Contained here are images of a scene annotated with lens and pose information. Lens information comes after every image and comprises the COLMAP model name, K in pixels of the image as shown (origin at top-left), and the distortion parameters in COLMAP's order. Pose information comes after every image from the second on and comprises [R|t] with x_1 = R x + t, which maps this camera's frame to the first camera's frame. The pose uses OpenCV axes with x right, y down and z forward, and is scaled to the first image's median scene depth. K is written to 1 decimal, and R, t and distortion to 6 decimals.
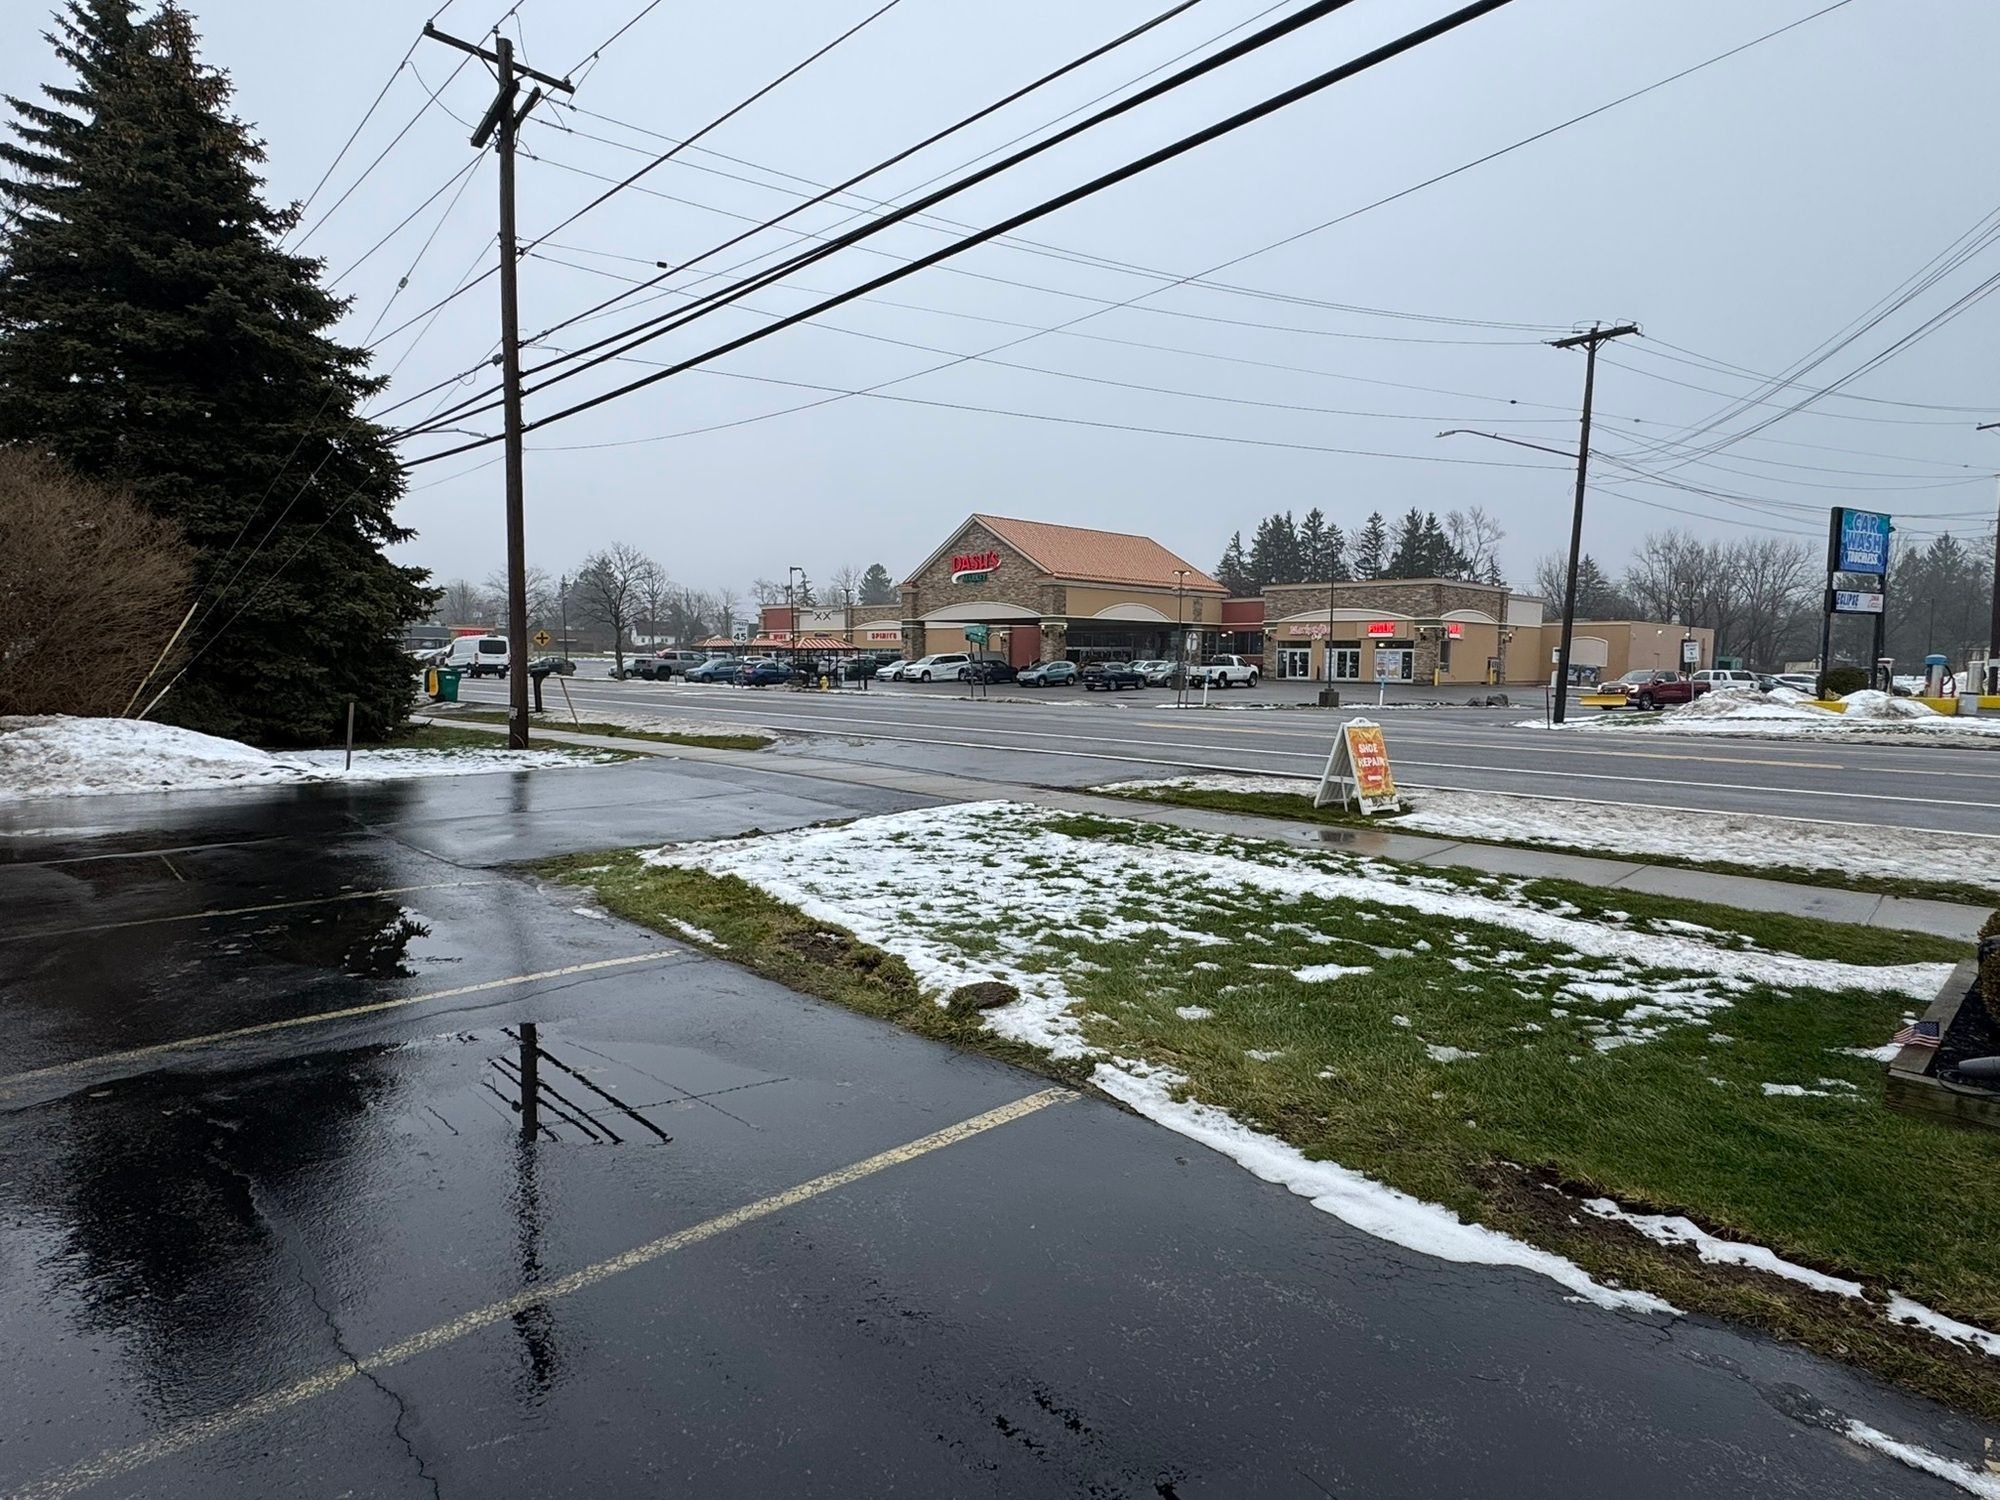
lens RADIAL K [[1124.3, 0, 993.1], [0, 1124.3, 745.6], [0, 0, 1]] dist [-0.001709, -0.000639]
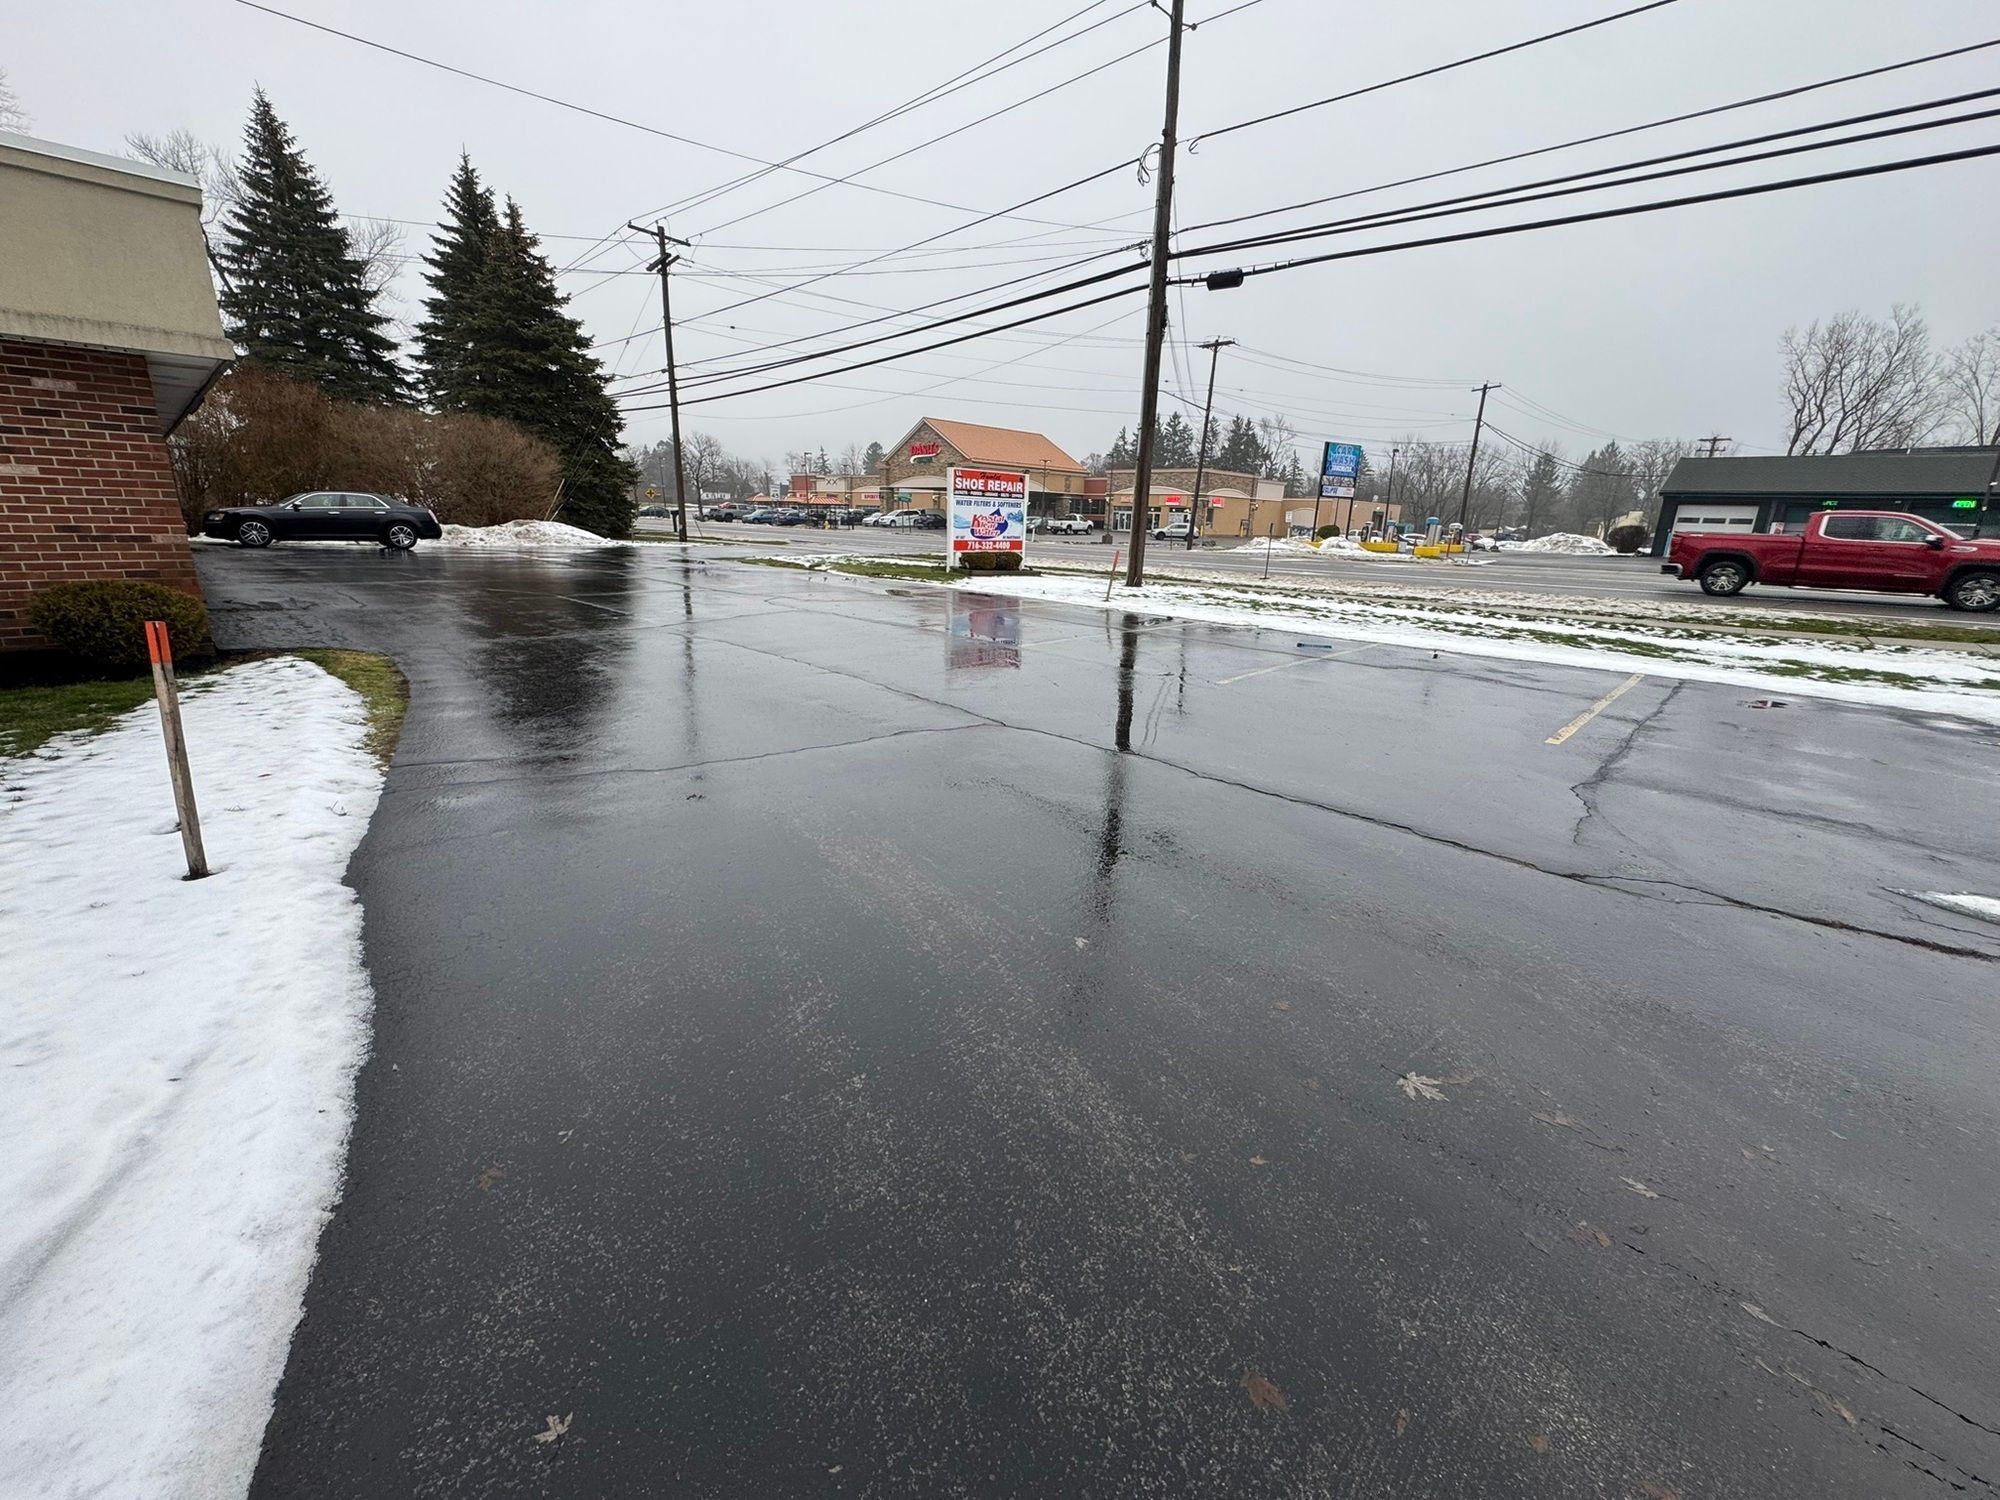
lens RADIAL K [[800.6, 0, 1000.0], [0, 800.6, 750.0], [0, 0, 1]] dist [-0.000397, 0.000062]
pose [[0.998994, 0.010357, 0.043637, 0.049624], [-0.019101, 0.978569, 0.205029, 0.019101], [-0.040578, -0.205656, 0.977783, -0.210809]]
